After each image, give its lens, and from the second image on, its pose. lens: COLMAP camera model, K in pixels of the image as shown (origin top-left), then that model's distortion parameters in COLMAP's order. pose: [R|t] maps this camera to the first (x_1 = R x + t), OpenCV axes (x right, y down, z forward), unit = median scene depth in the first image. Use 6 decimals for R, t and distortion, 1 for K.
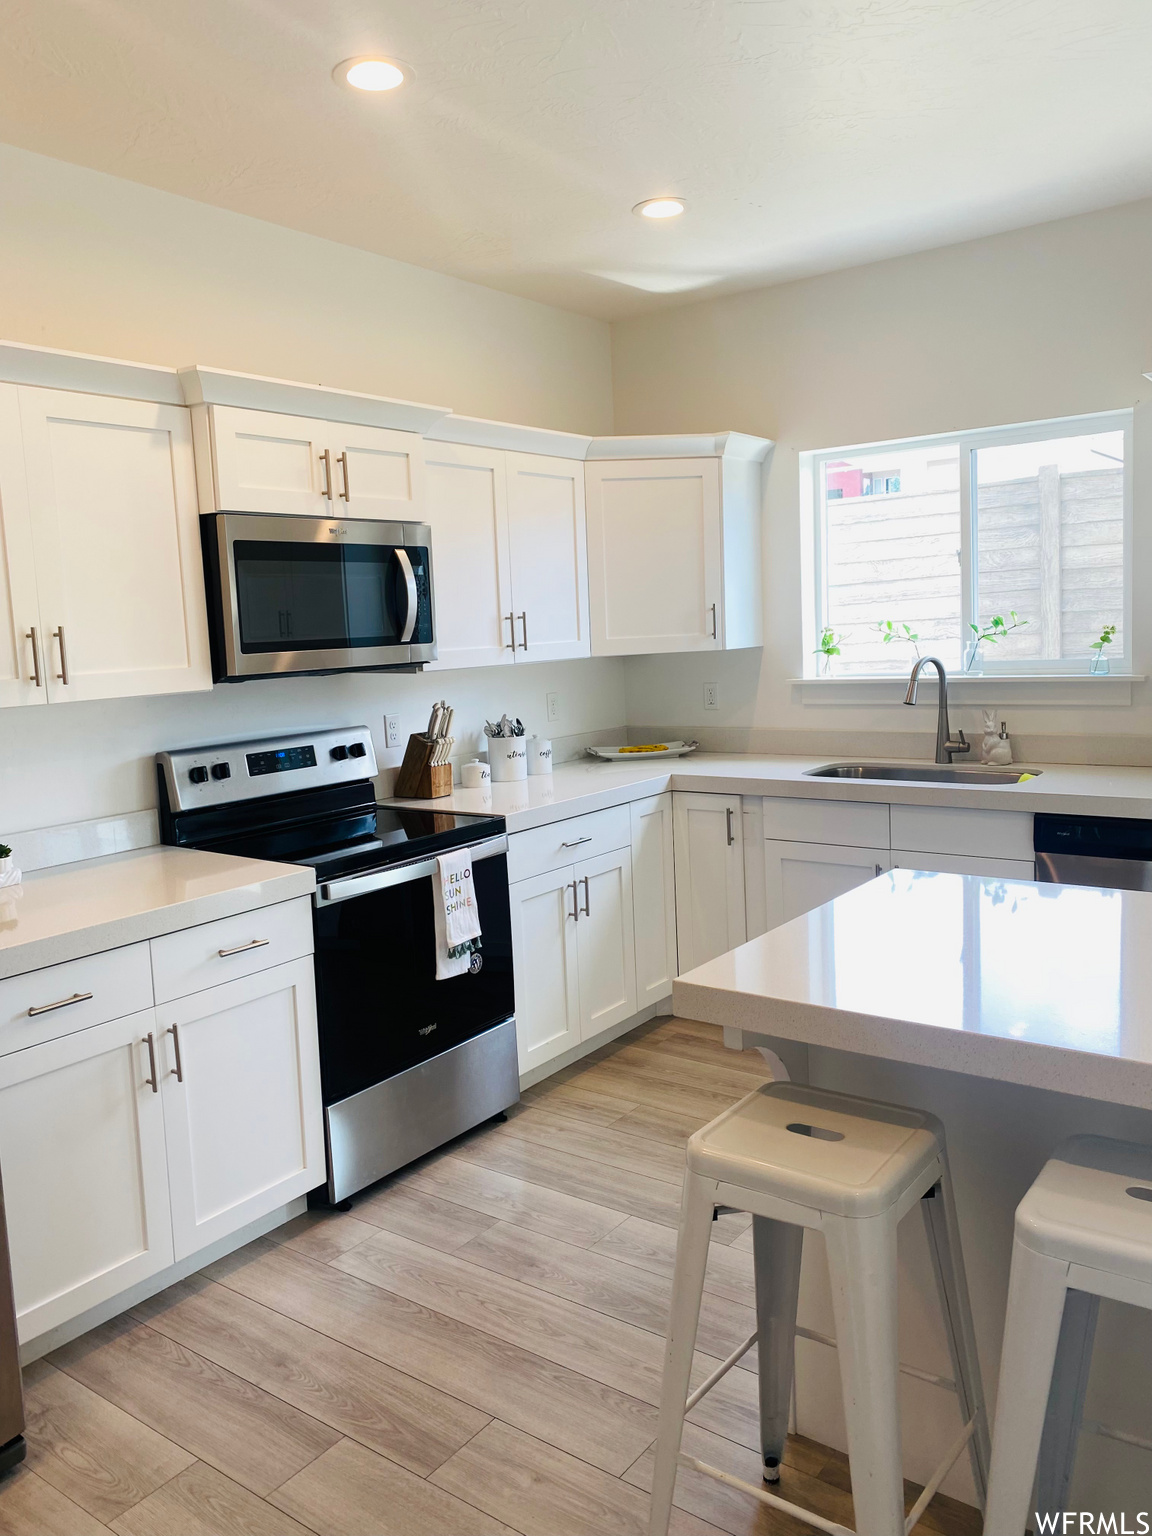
lens RADIAL K [[1152.2, 0, 568.6], [0, 1152.2, 757.6], [0, 0, 1]] dist [0.010809, -0.006805]
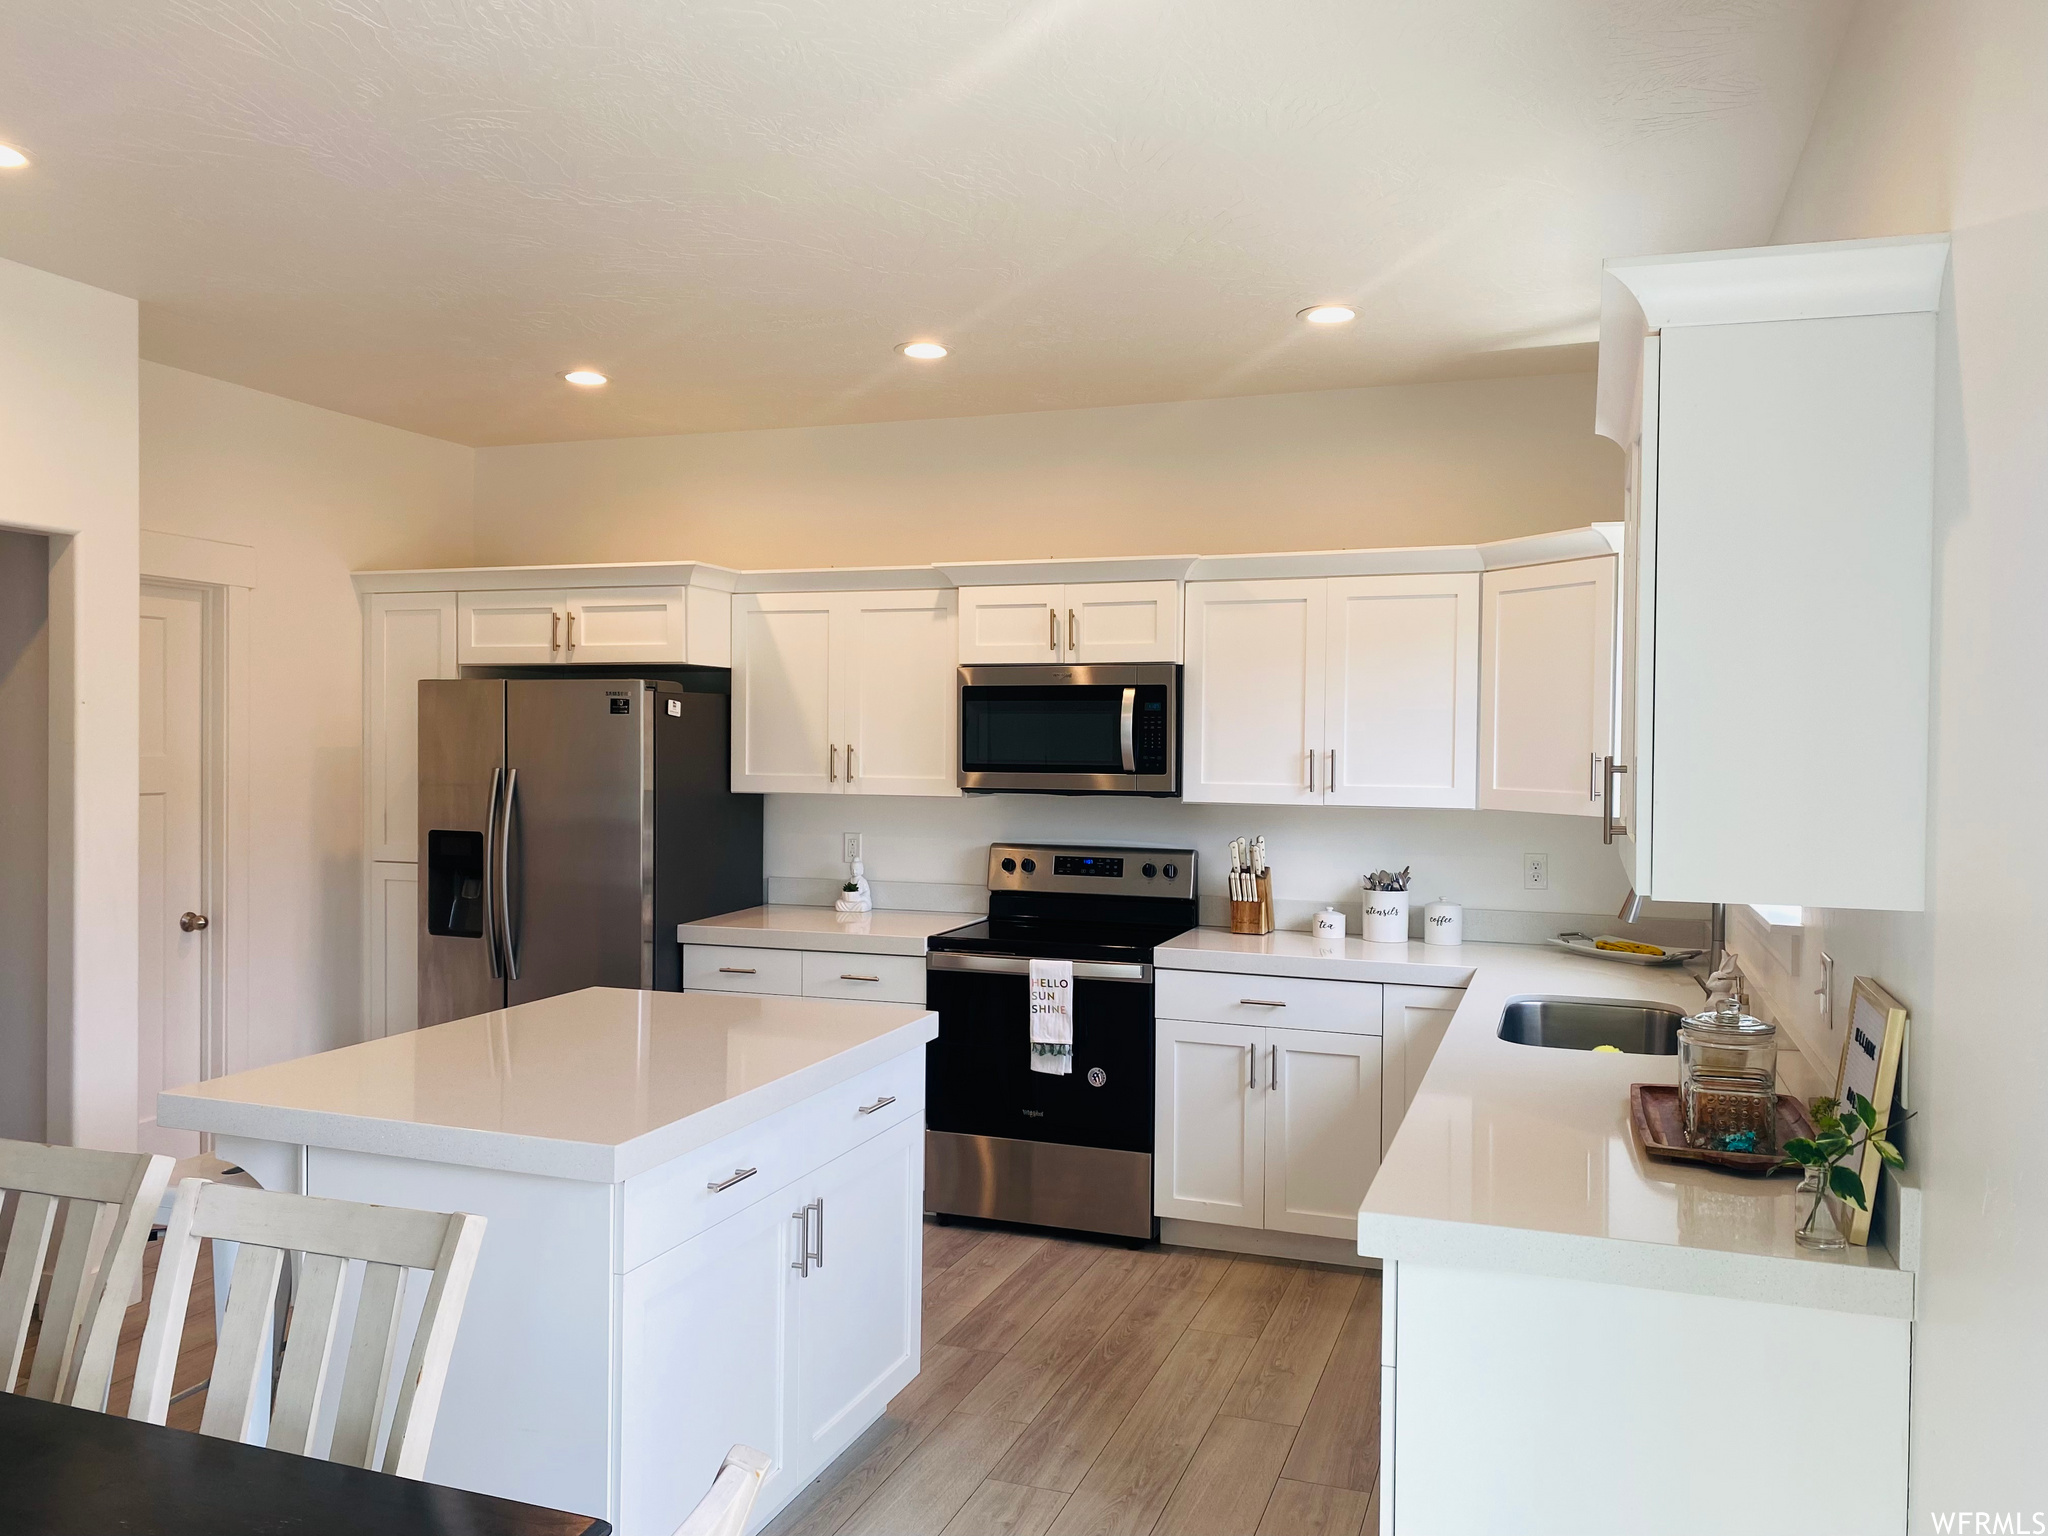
lens RADIAL K [[1536.2, 0, 1012.7], [0, 1536.2, 770.7], [0, 0, 1]] dist [0.010809, -0.006805]
pose [[0.286361, 0.066783, -0.955791, 1.247996], [-0.137500, 0.990106, 0.027984, -0.131341], [0.948204, 0.123407, 0.292711, 0.483774]]
